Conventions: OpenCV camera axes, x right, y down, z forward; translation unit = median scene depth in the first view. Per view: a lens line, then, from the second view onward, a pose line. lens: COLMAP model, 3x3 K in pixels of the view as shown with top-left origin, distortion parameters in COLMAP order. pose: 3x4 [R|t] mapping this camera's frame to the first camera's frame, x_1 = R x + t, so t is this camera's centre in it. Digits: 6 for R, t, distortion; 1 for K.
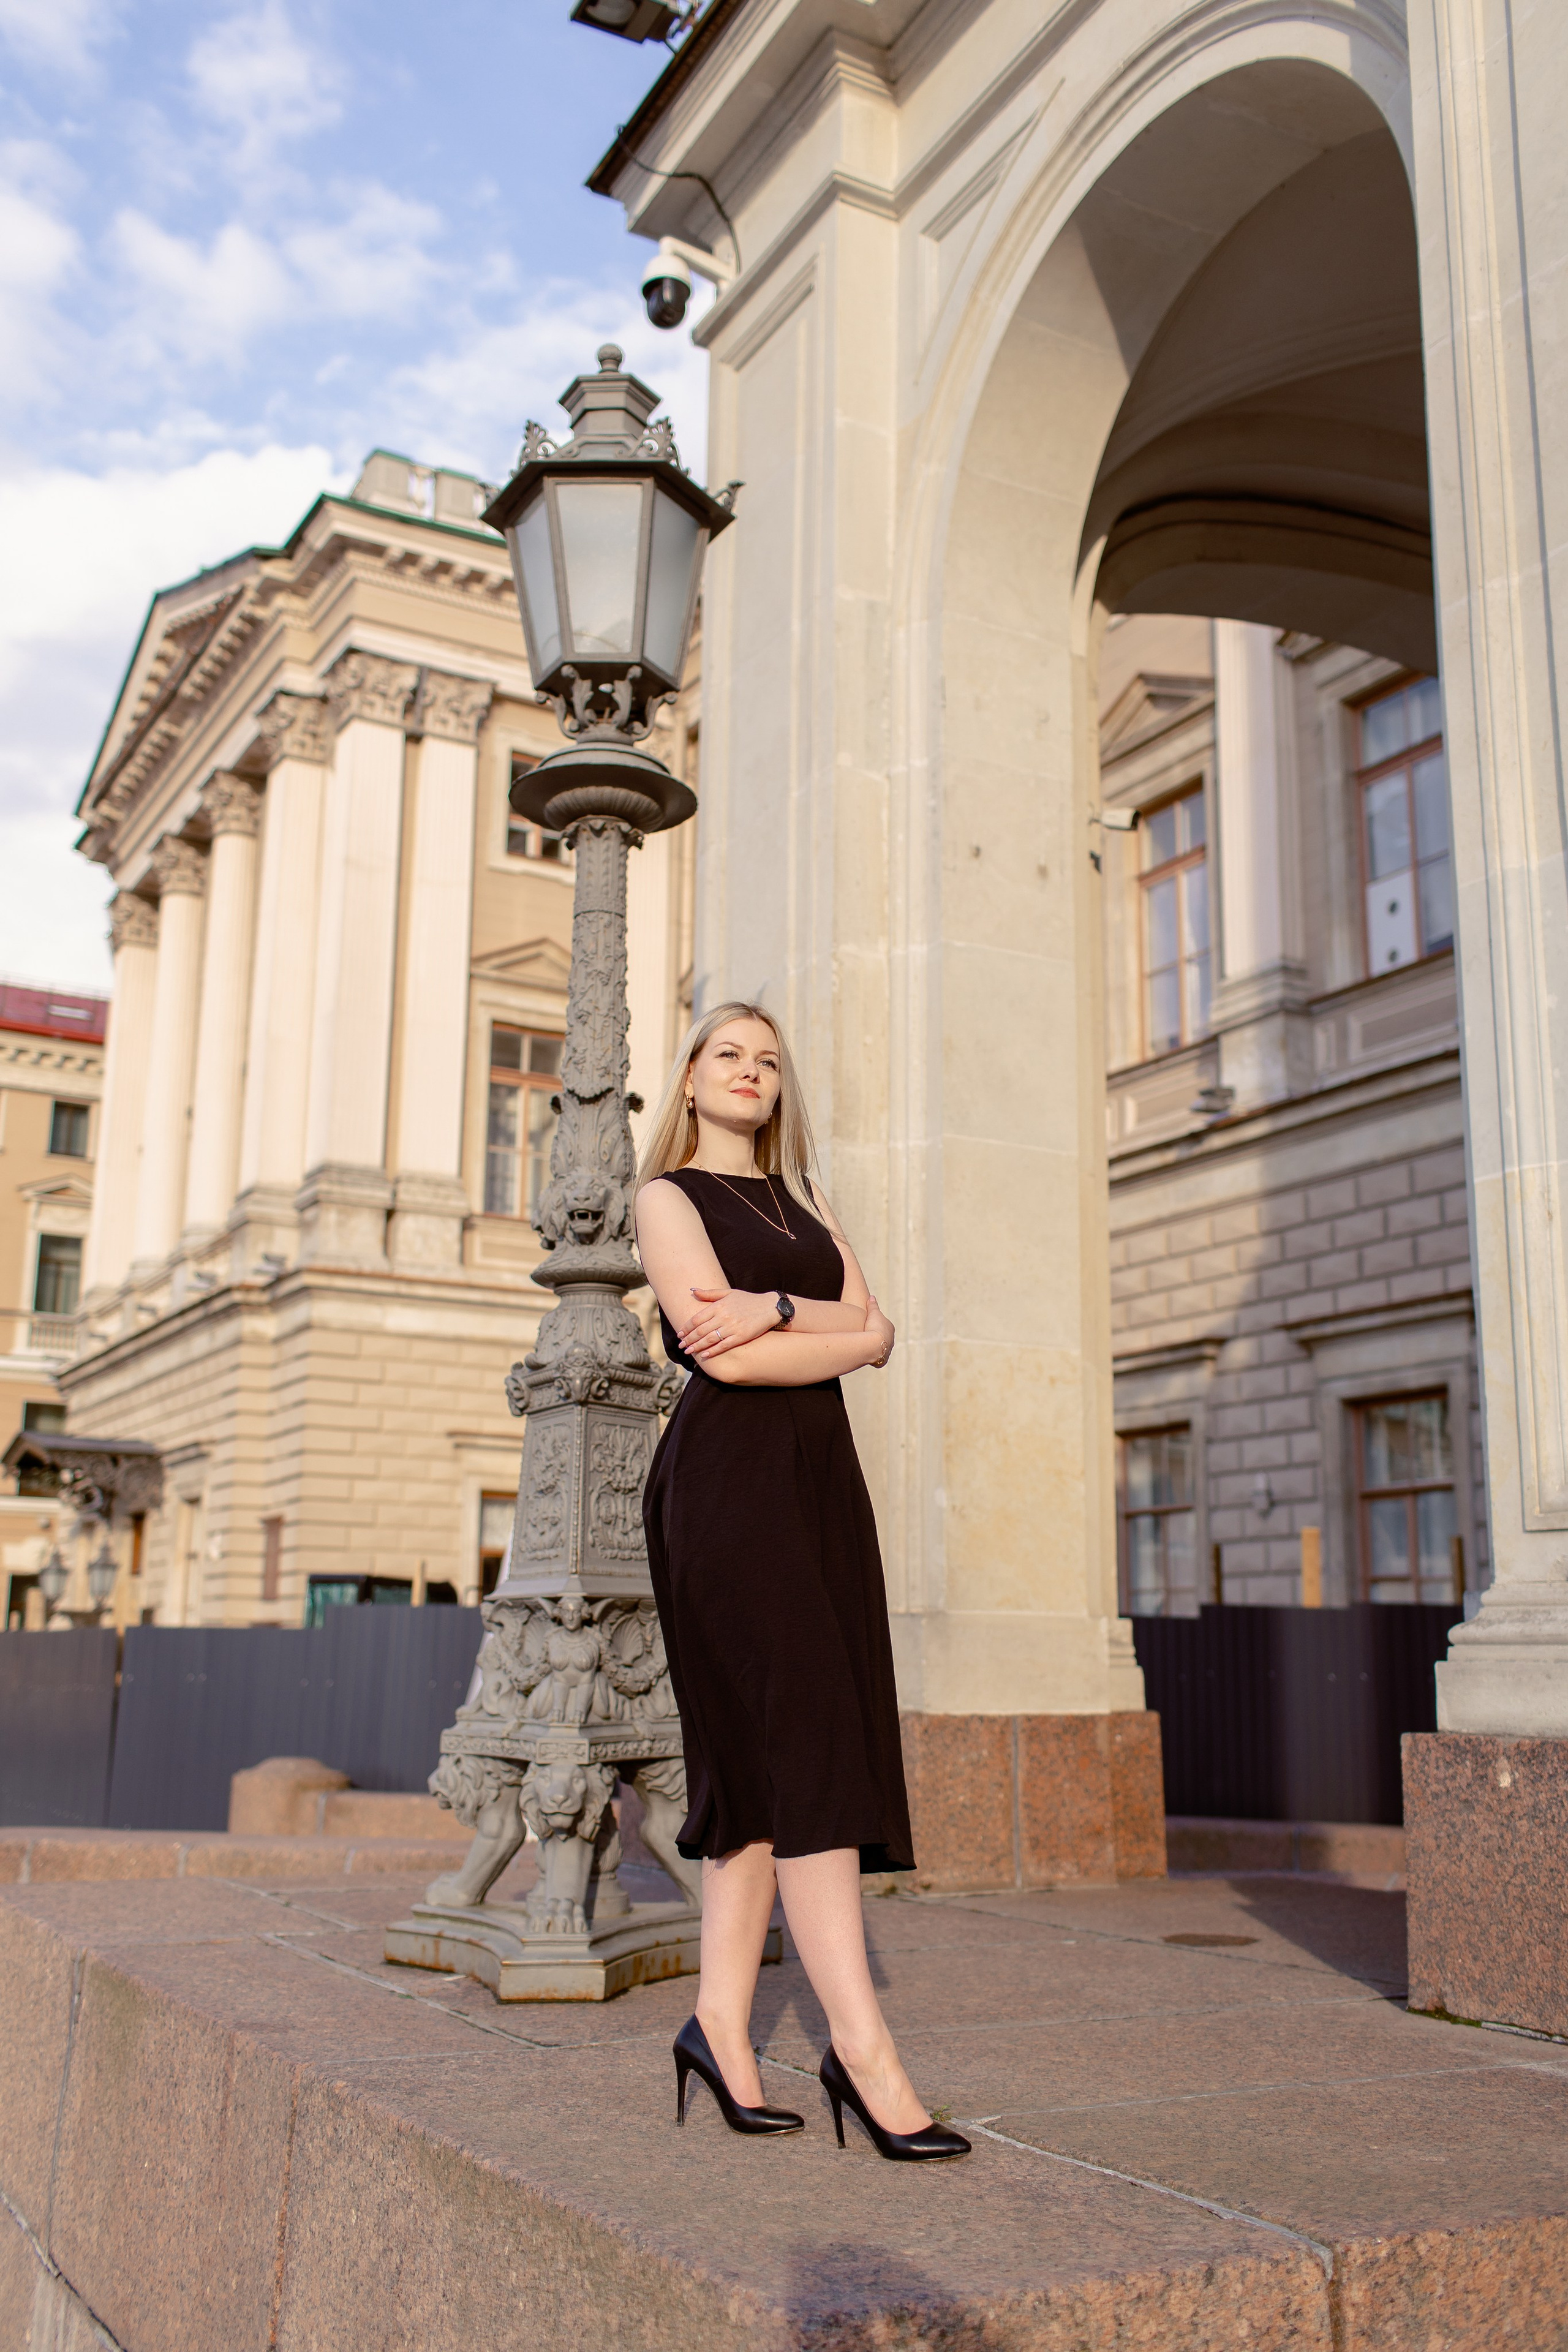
lens RADIAL K [[2219.3, 0, 784.0], [0, 2219.3, 1176.0], [0, 0, 1]] dist [-0.003270, 0.001521]
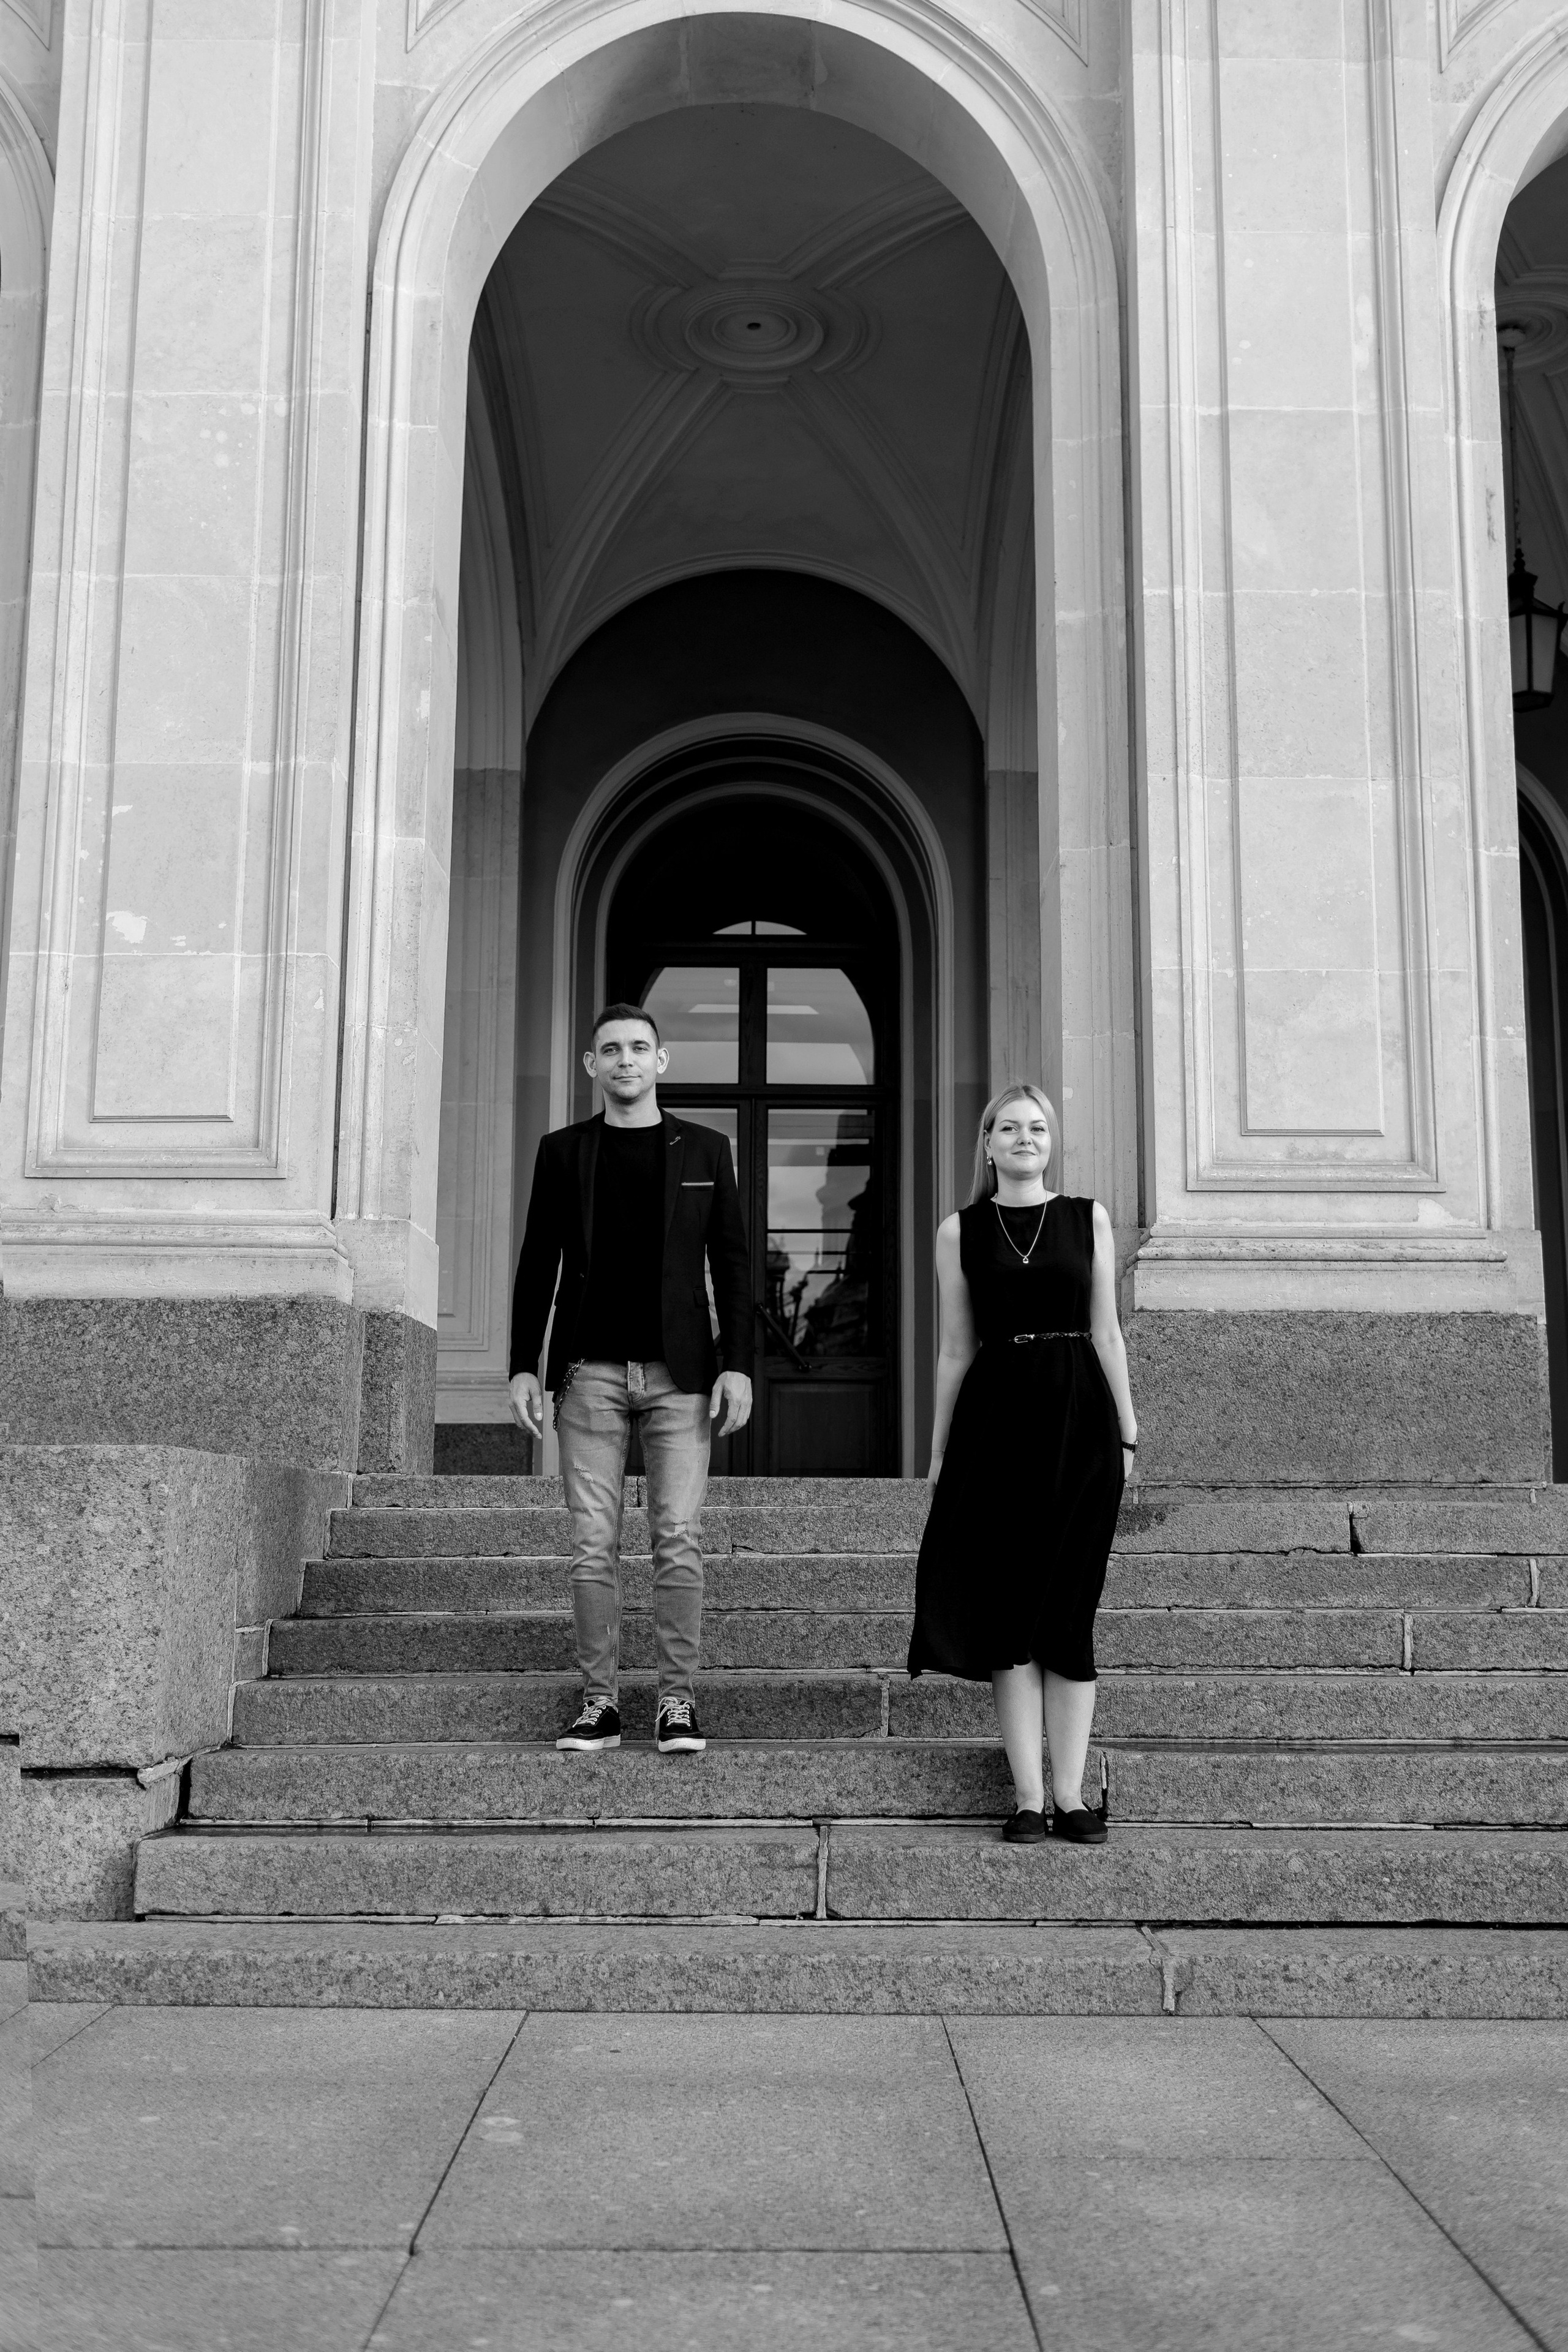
lens RADIAL K [[2219.3, 0, 784.0], [0, 2219.3, 1176.0], [0, 0, 1]] dist [-0.003270, 0.001521]
pose [[0.474142, 0.119367, 0.872319, -0.498124], [-0.193587, 0.980655, -0.028968, 0.061785], [-0.858902, -0.155135, 0.488078, -0.156656]]
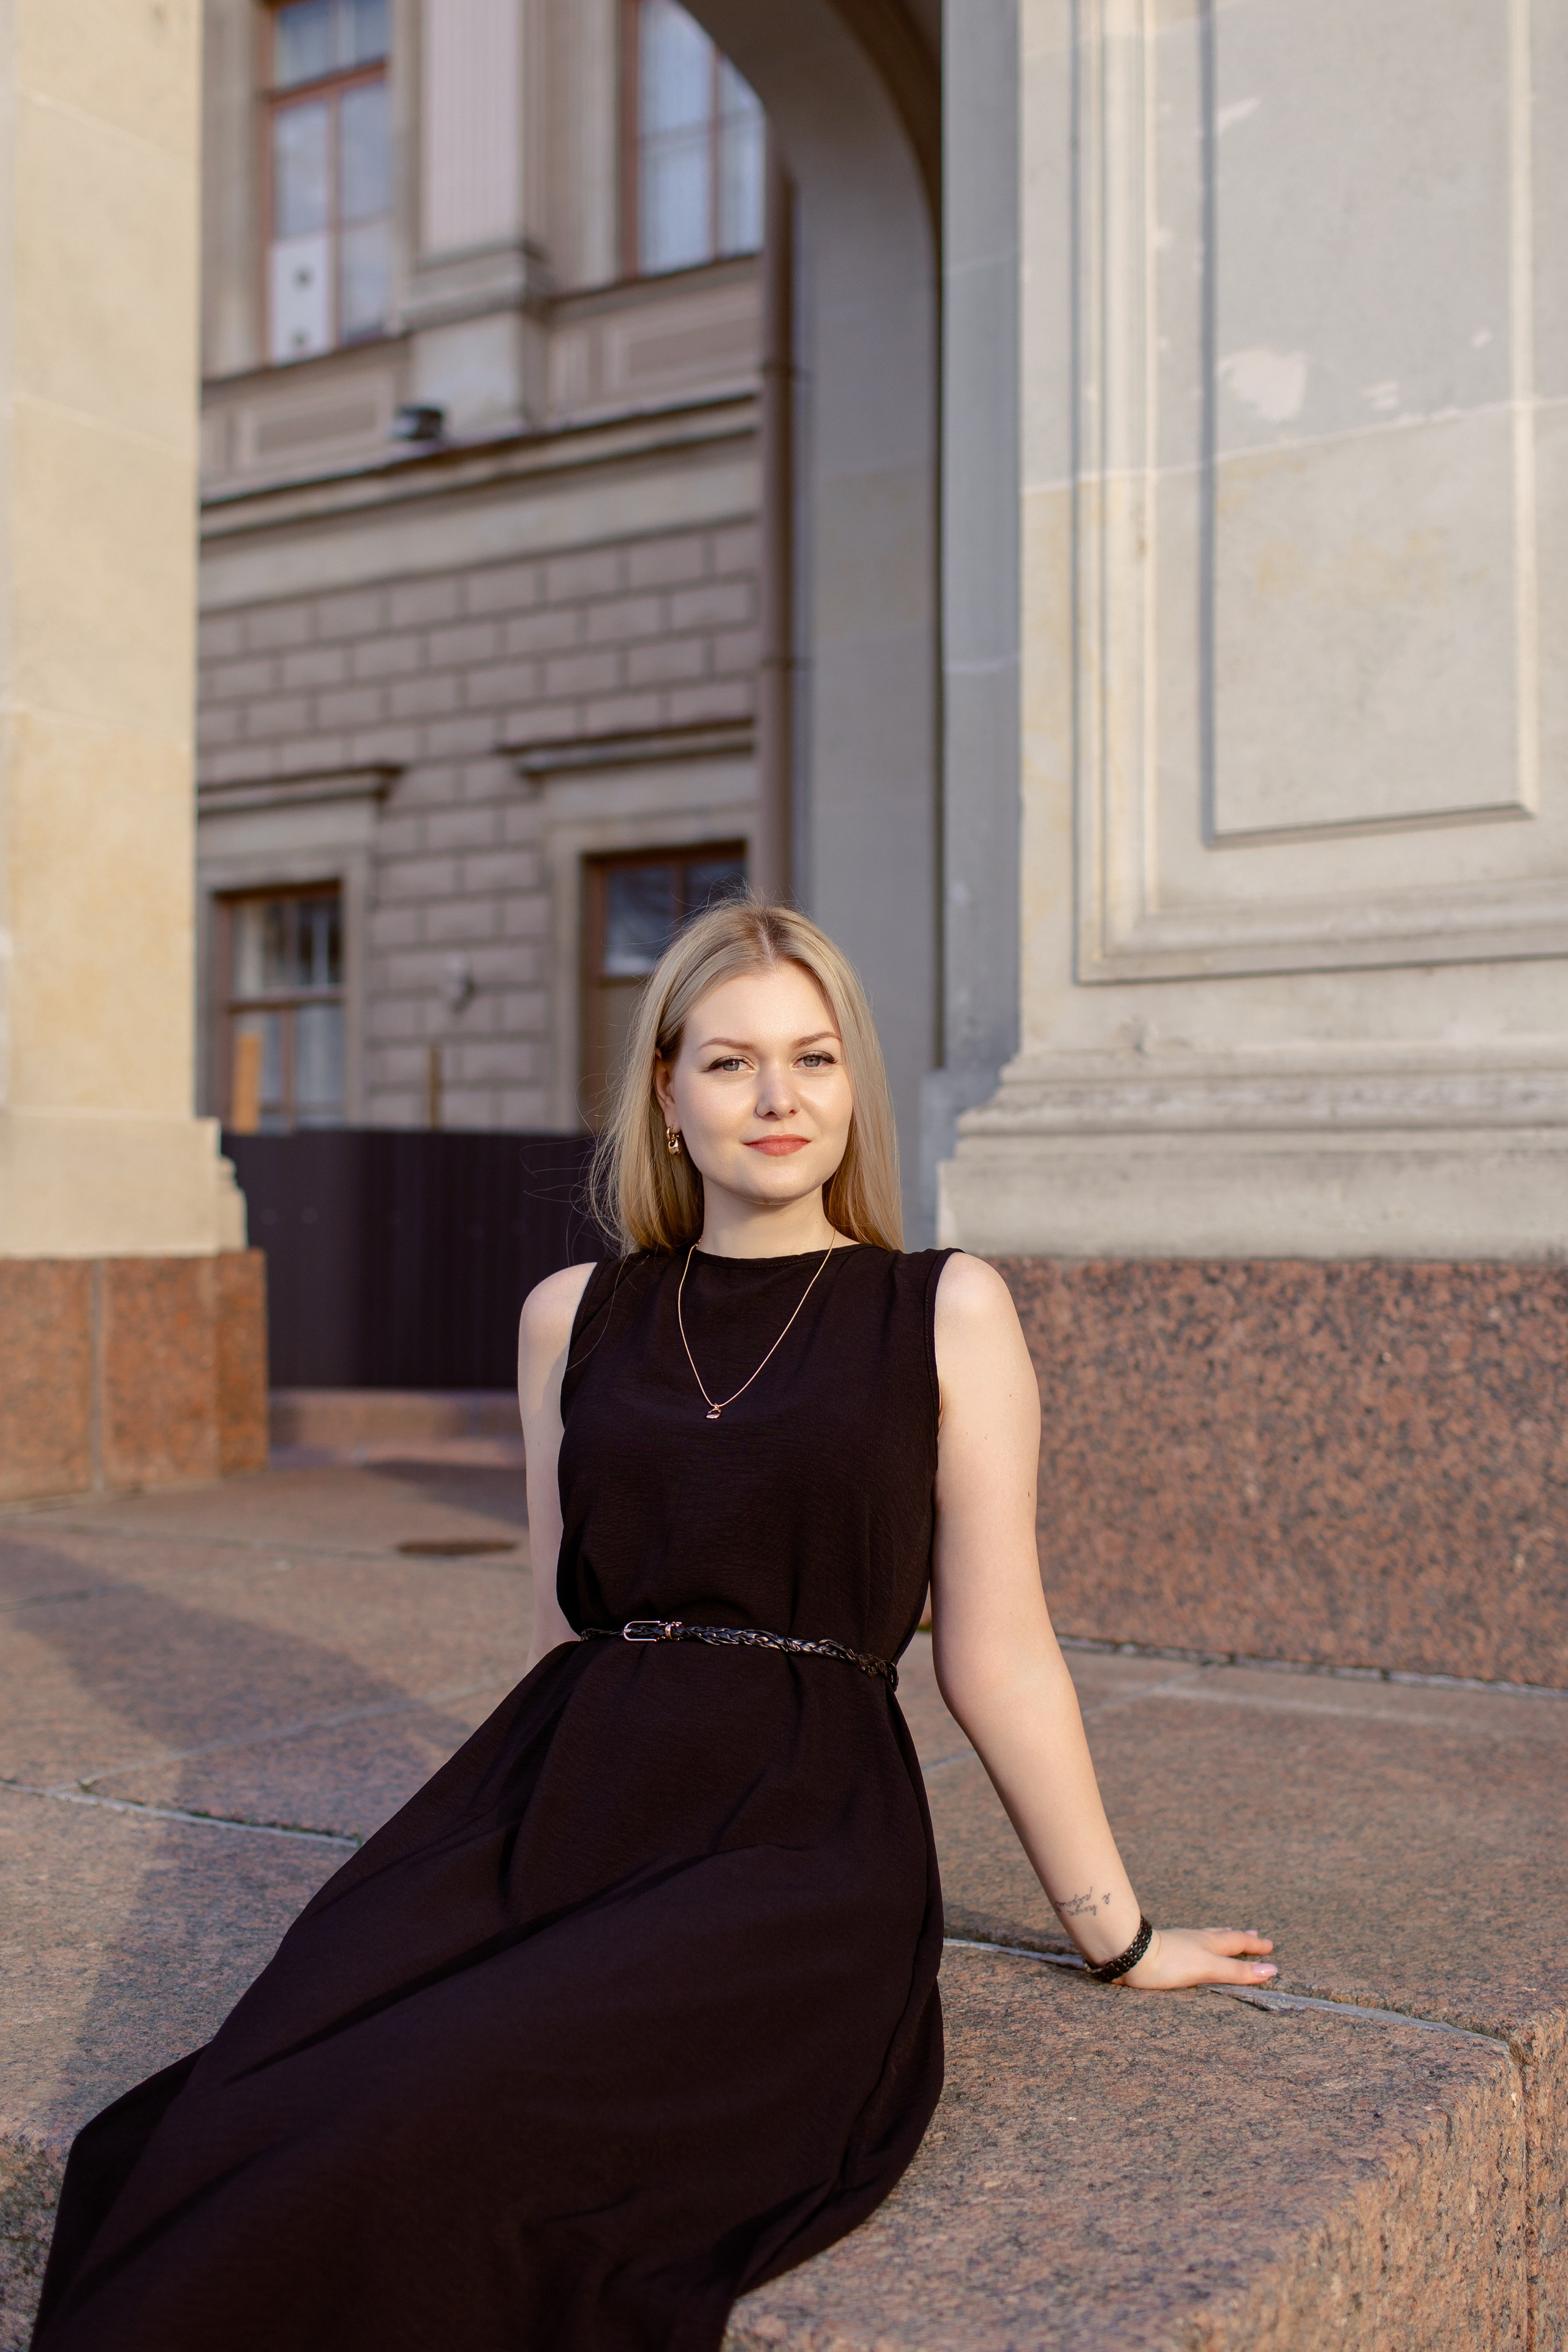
lens RADIAL K [[2605.8, 0, 748.5], [0, 2605.8, 1146.7], [0, 0, 1]] dist [-0.006324, 0.013289]
pose [[0.877502, 0.003886, 0.479557, -0.104365], [-0.094481, 0.981770, 0.164927, 0.051123], [-0.470173, -0.190032, 0.861873, 0.190374]]
